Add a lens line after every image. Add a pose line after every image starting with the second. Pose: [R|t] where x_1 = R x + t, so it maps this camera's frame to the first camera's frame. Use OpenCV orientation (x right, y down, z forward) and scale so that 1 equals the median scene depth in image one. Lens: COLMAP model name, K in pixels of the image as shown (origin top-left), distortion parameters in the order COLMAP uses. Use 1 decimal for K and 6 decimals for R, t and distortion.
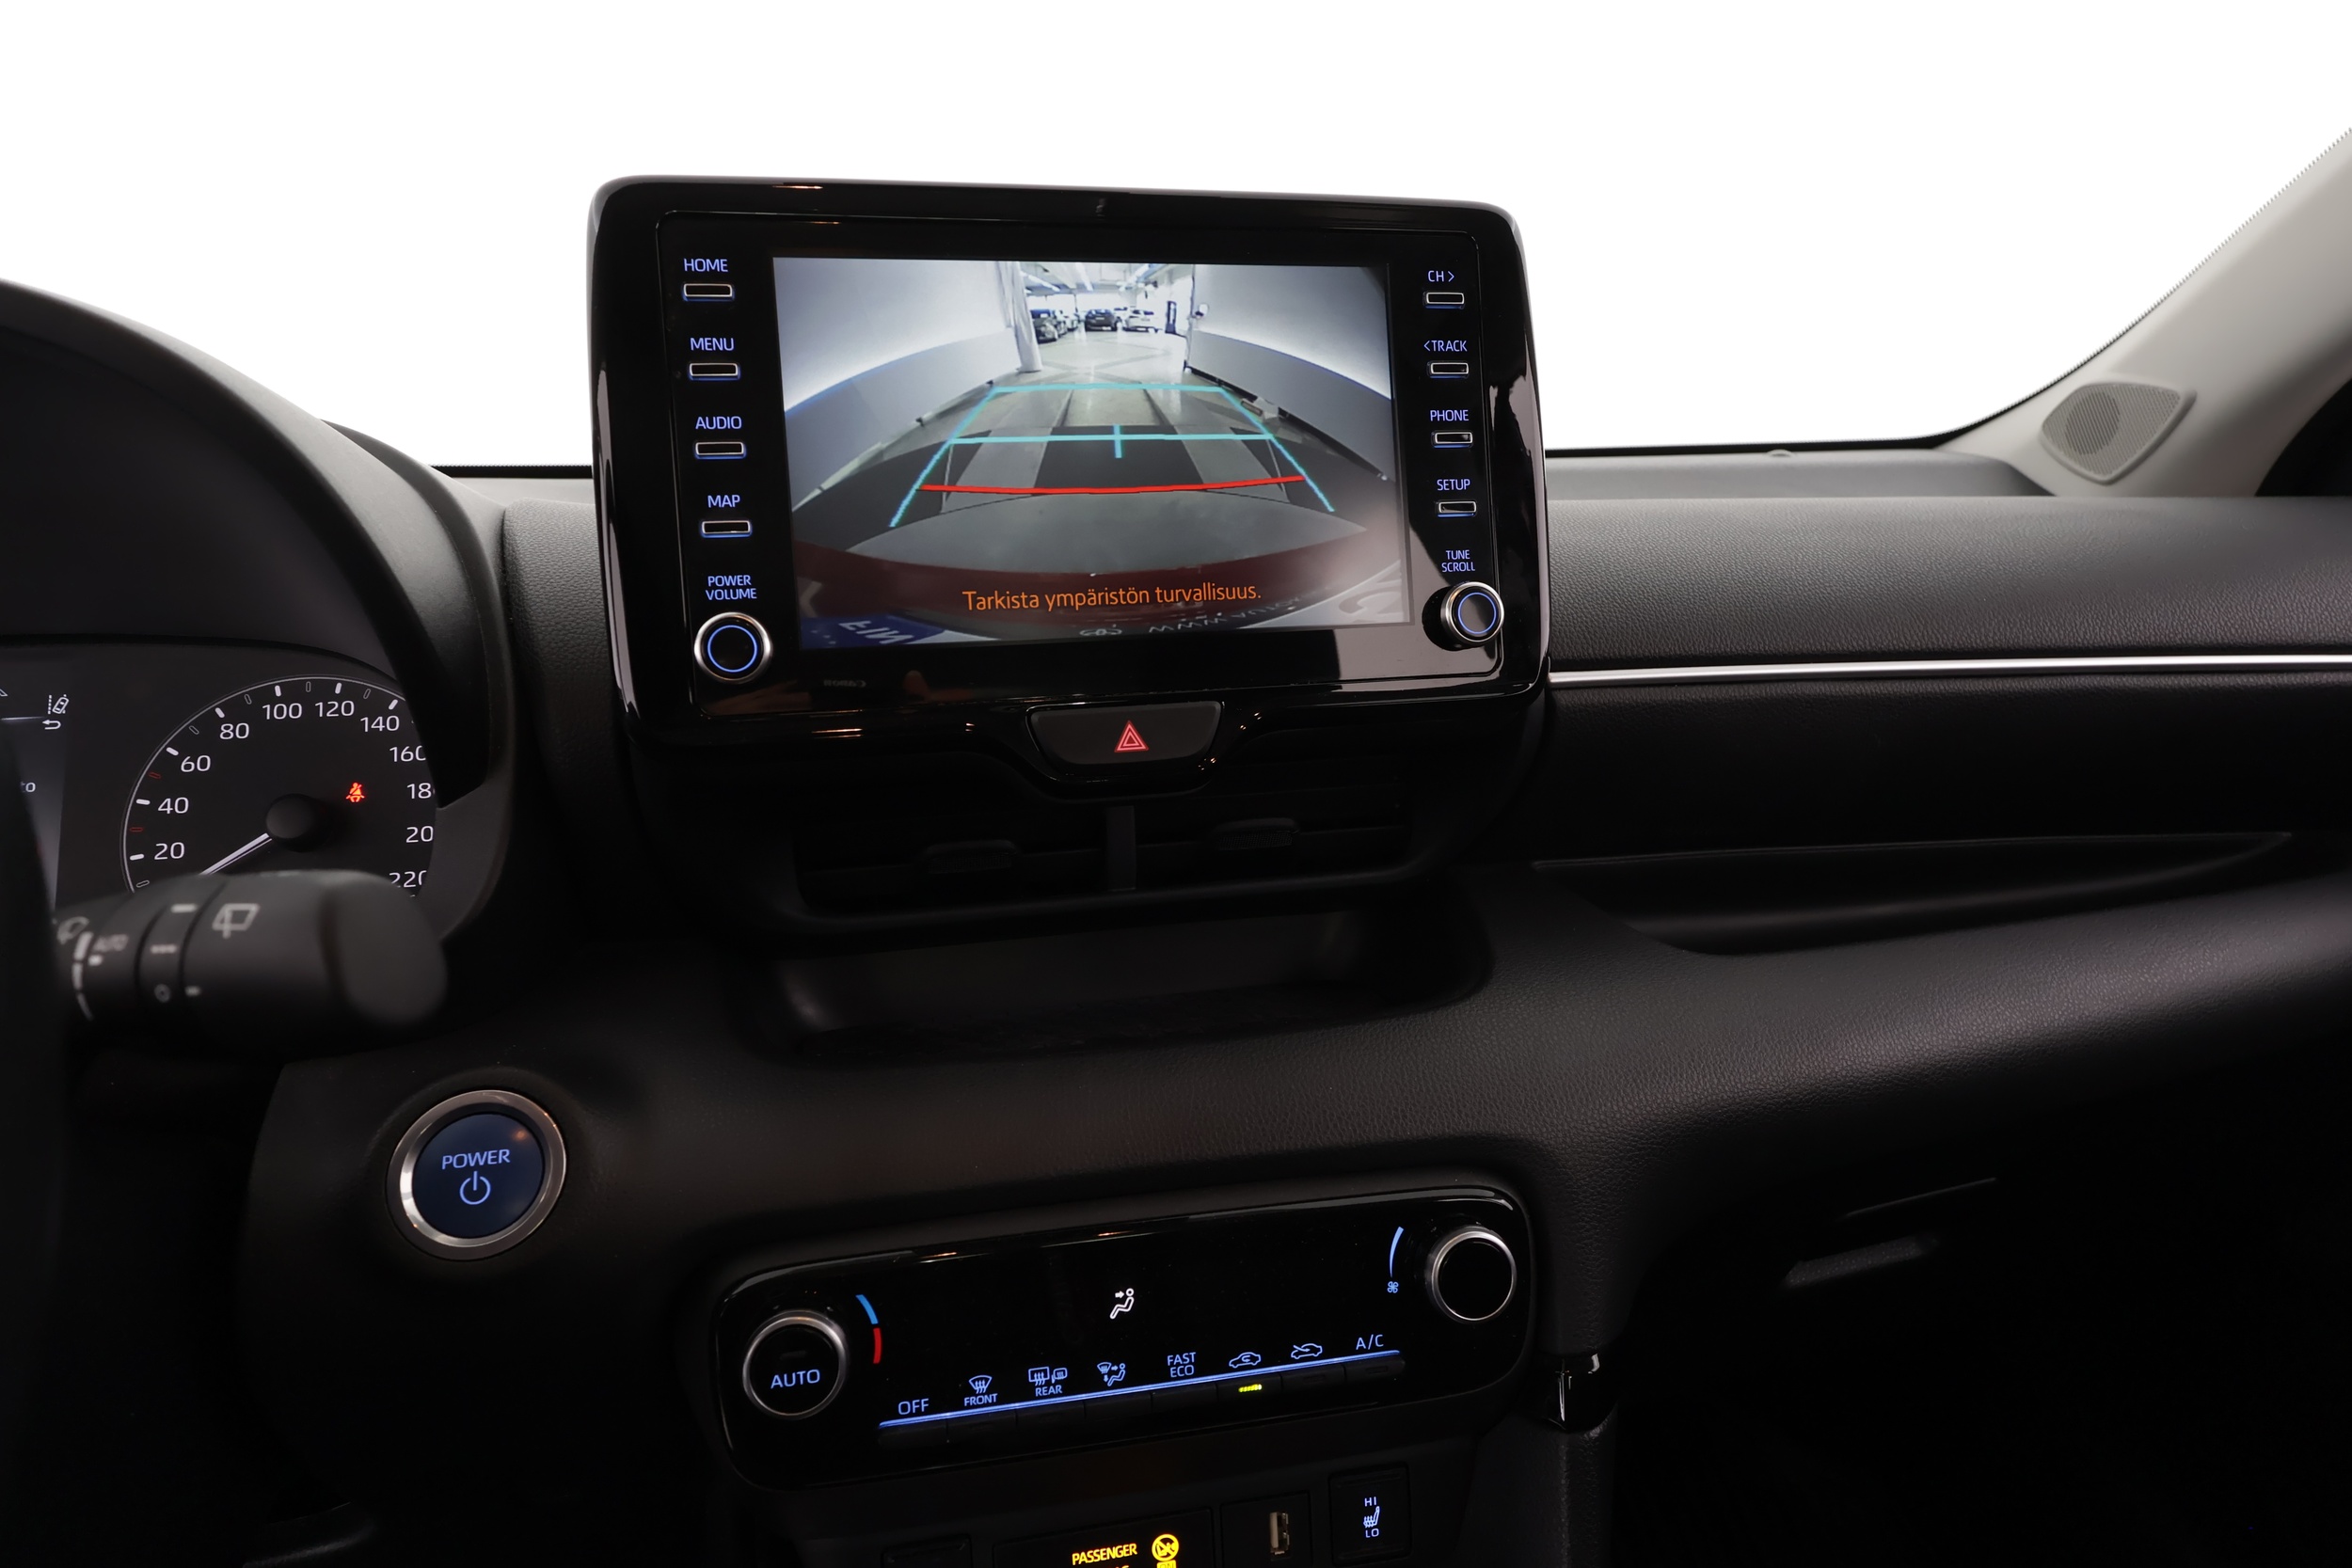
lens RADIAL K [[1334.4, 0, 1181.2], [0, 1334.4, 791.8], [0, 0, 1]] dist [-0.006158, -0.001976]
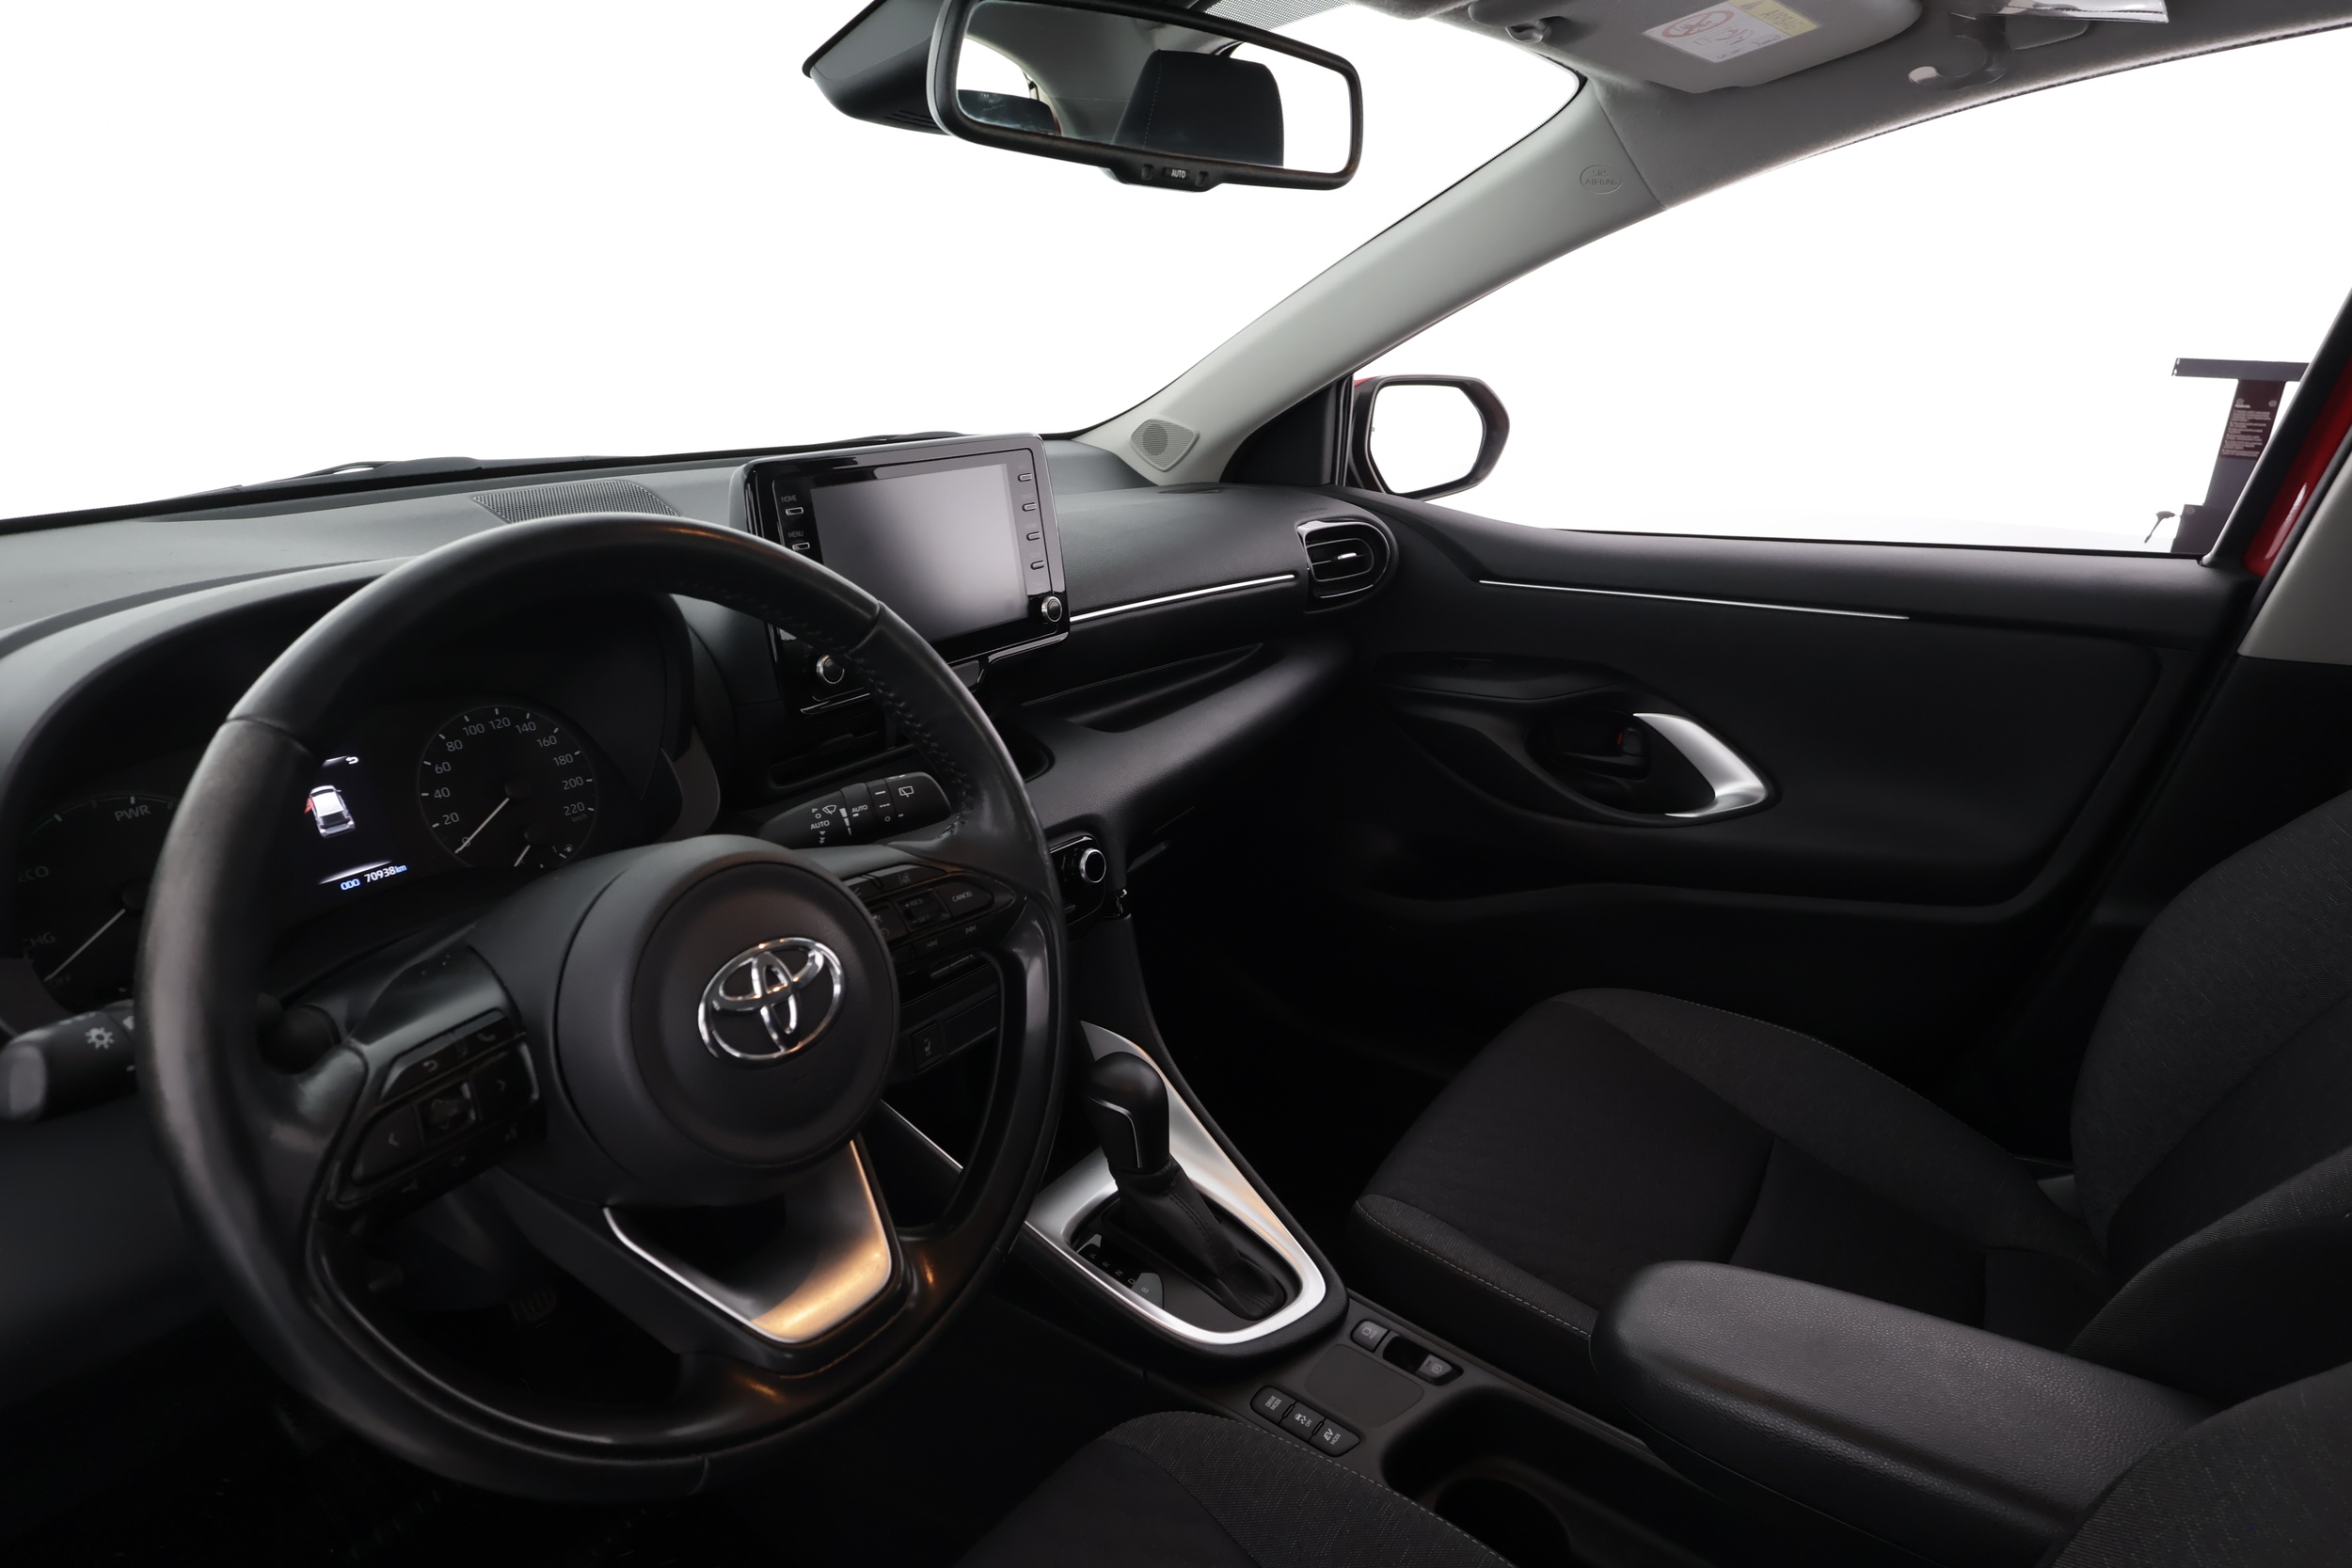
lens RADIAL K [[1334.4, 0, 1165.4], [0, 1334.4, 782.0], [0, 0, 1]] dist [-0.006158, -0.001976]
pose [[0.745240, -0.188838, 0.639498, -1.166140], [0.097017, 0.979562, 0.176197, -0.219428], [-0.659701, -0.069266, 0.748330, -0.927287]]
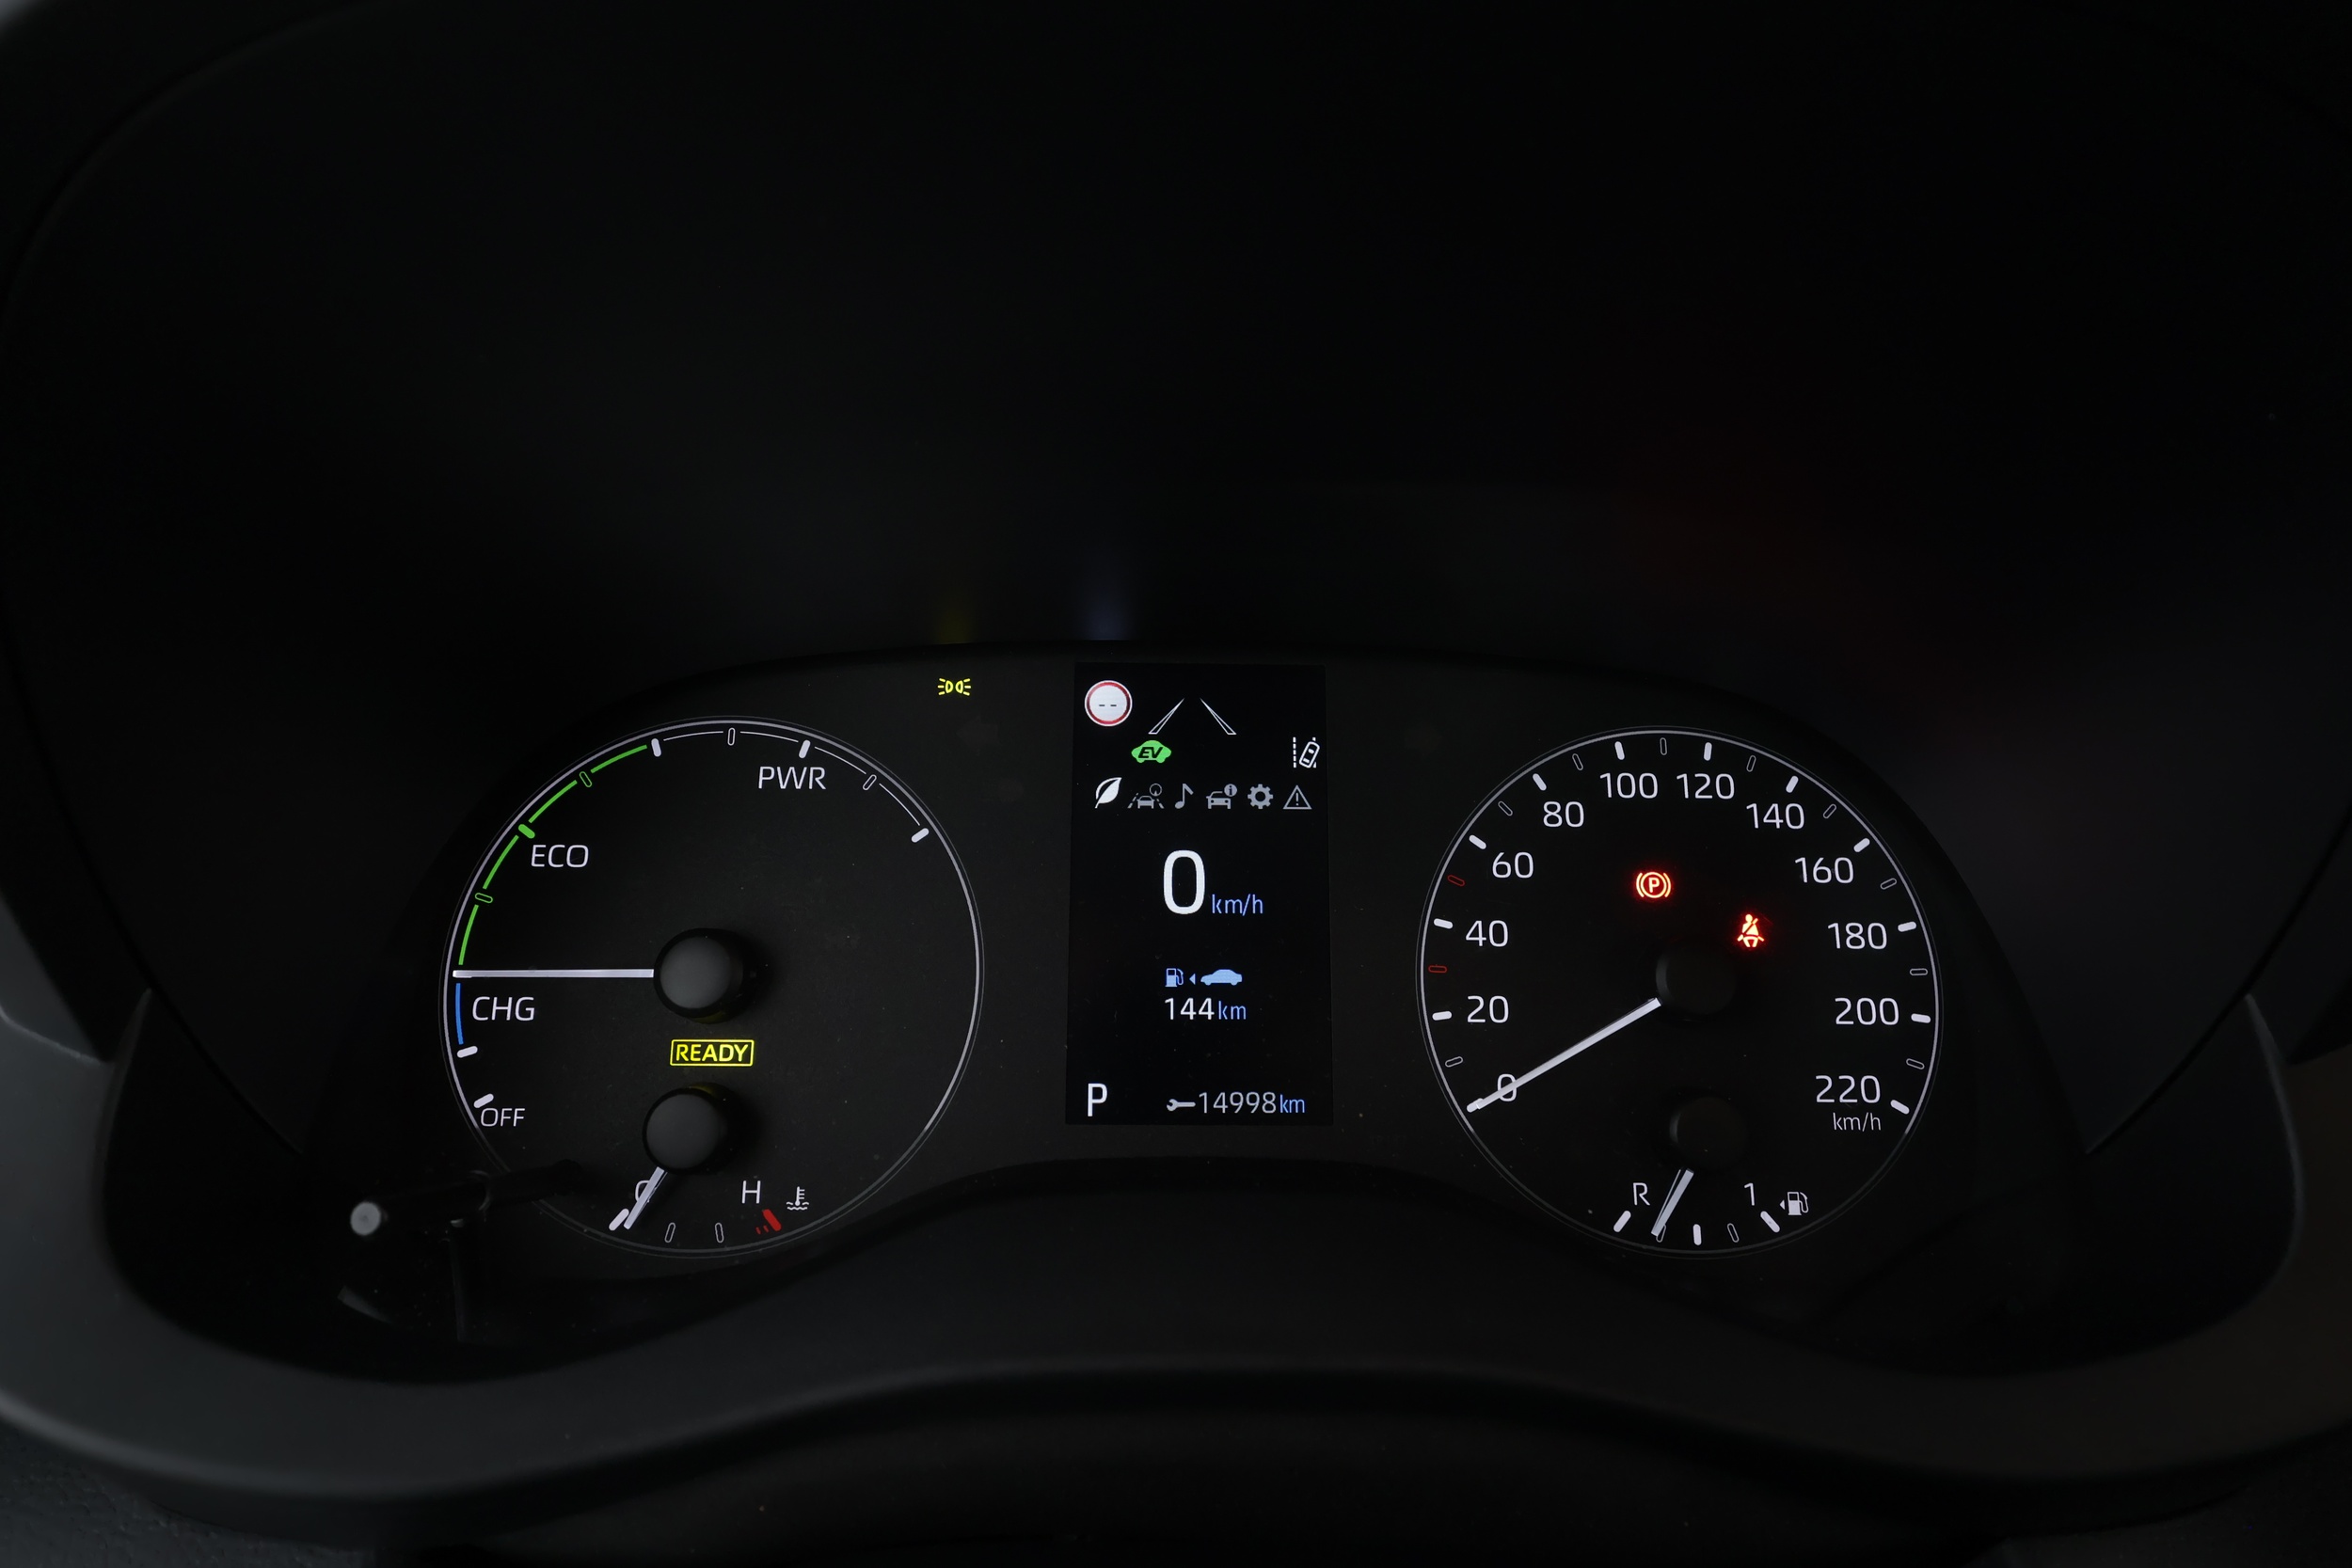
lens RADIAL K [[1334.4, 0, 1177.2], [0, 1334.4, 789.3], [0, 0, 1]] dist [-0.006158, -0.001976]
pose [[0.973190, 0.084707, -0.213836, -0.773036], [-0.076152, 0.995943, 0.047949, -0.074851], [0.217030, -0.030380, 0.975692, 0.369191]]
